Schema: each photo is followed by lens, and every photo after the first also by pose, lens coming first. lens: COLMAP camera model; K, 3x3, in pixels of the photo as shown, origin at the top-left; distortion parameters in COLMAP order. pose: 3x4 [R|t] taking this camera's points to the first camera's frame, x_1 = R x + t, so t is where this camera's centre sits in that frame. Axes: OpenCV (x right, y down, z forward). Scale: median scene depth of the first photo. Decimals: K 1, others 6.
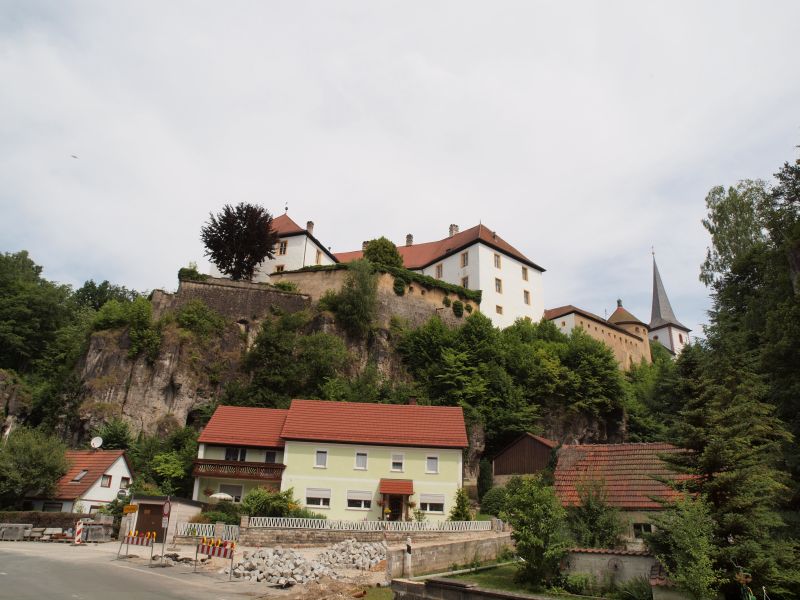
lens RADIAL K [[570.0, 0, 400.0], [0, 570.0, 300.0], [0, 0, 1]] dist [-0.142219, 0.108752]
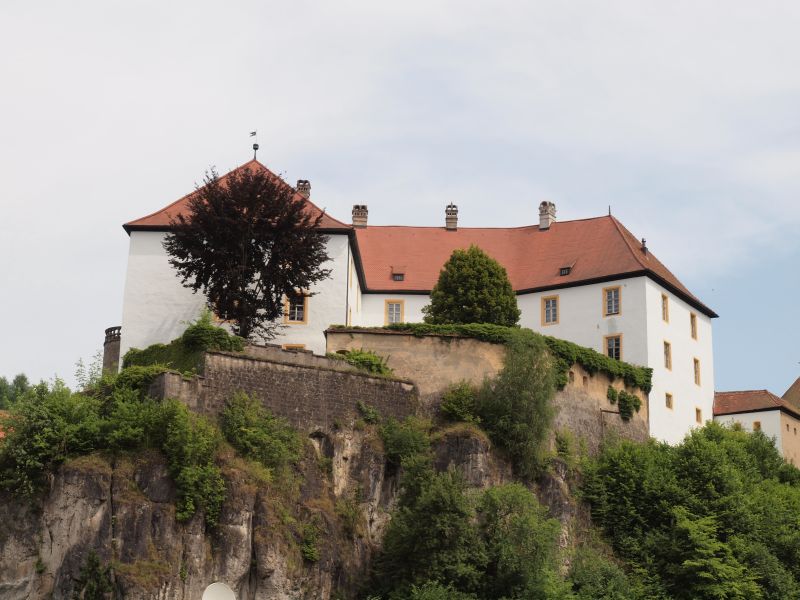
lens RADIAL K [[1450.1, 0, 400.0], [0, 1450.1, 300.0], [0, 0, 1]] dist [0.063738, 0.154799]
pose [[0.945720, 0.072890, 0.316704, -0.640533], [-0.110149, 0.988733, 0.101361, -0.234892], [-0.305747, -0.130744, 0.943093, -0.314496]]
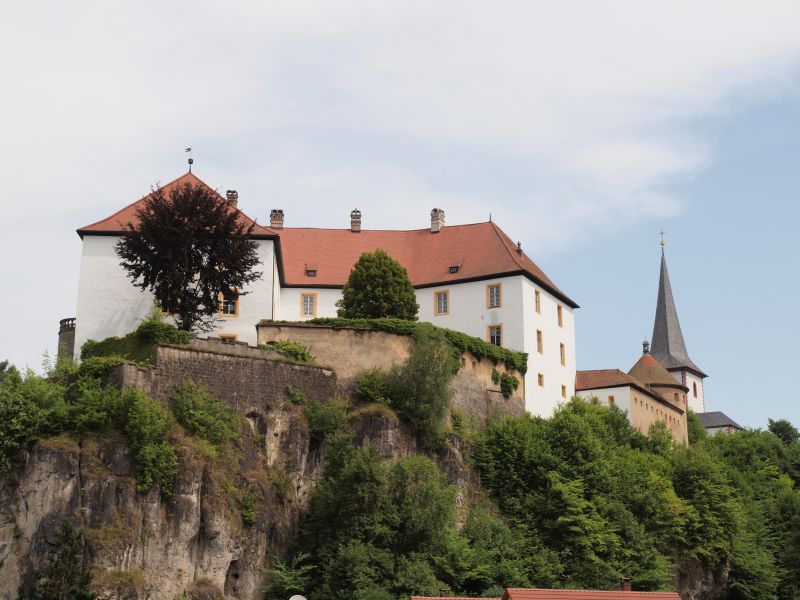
lens RADIAL K [[1274.8, 0, 400.0], [0, 1274.8, 300.0], [0, 0, 1]] dist [0.040391, 0.156544]
pose [[0.911317, 0.069252, 0.405839, -0.704630], [-0.125507, 0.985561, 0.113652, -0.268101], [-0.392109, -0.154508, 0.906850, -0.341858]]
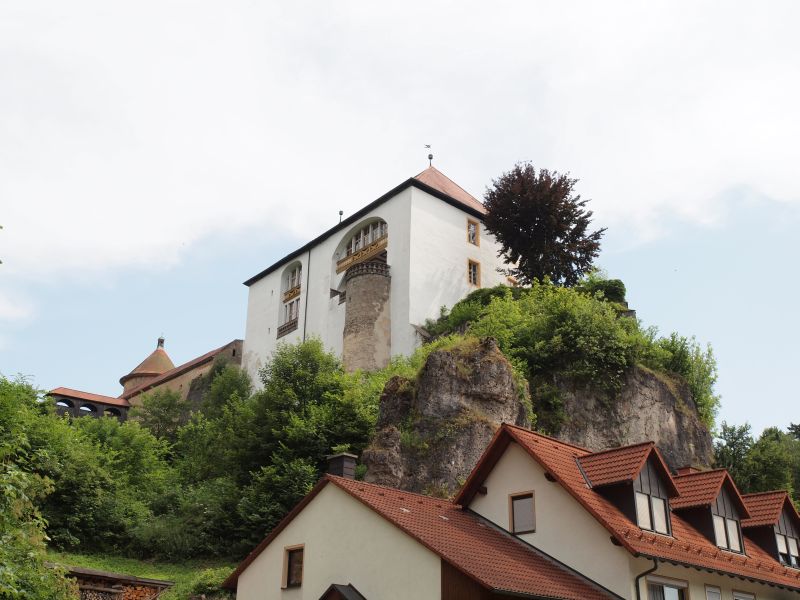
lens RADIAL K [[902.5, 0, 400.0], [0, 902.5, 300.0], [0, 0, 1]] dist [0.006082, 0.008226]
pose [[0.461533, 0.334964, 0.821454, -1.293675], [-0.340233, 0.922003, -0.184805, 0.223932], [-0.819286, -0.194192, 0.539500, 0.661220]]
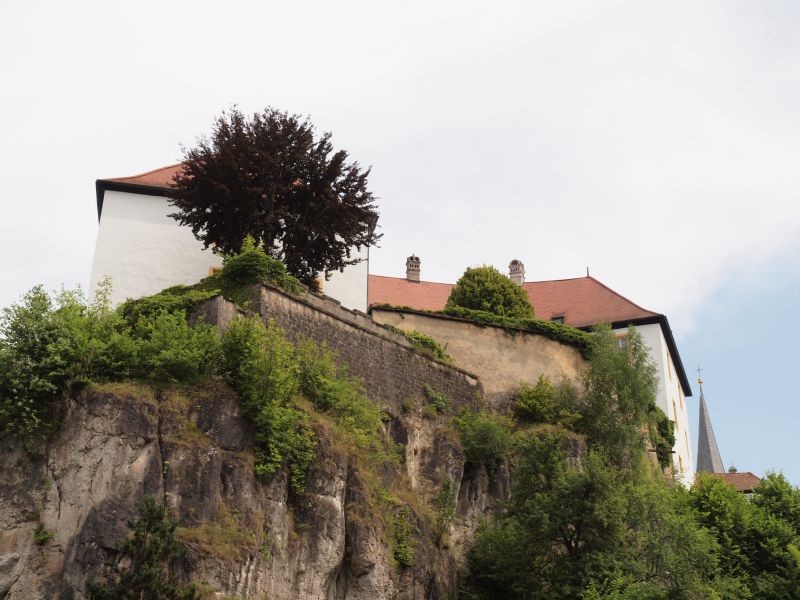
lens RADIAL K [[1252.8, 0, 400.0], [0, 1252.8, 300.0], [0, 0, 1]] dist [0.043735, 0.109074]
pose [[0.842929, 0.216149, 0.492697, -0.726069], [-0.182565, 0.976329, -0.115979, 0.058596], [-0.506103, 0.007813, 0.862438, 0.195050]]
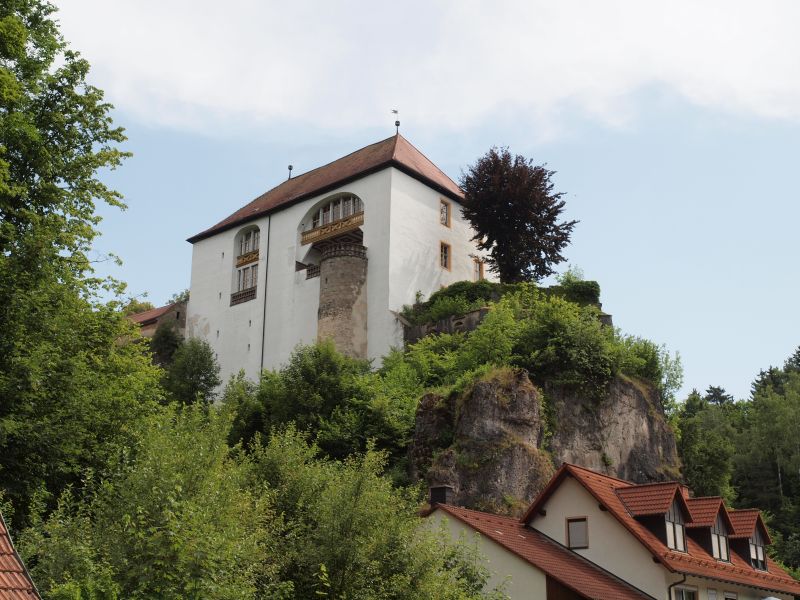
lens RADIAL K [[1088.2, 0, 400.0], [0, 1088.2, 300.0], [0, 0, 1]] dist [0.006327, 0.114378]
pose [[0.322931, 0.273920, 0.905916, -1.573210], [-0.364719, 0.919288, -0.147952, 0.225450], [-0.873324, -0.282627, 0.396770, 0.695702]]
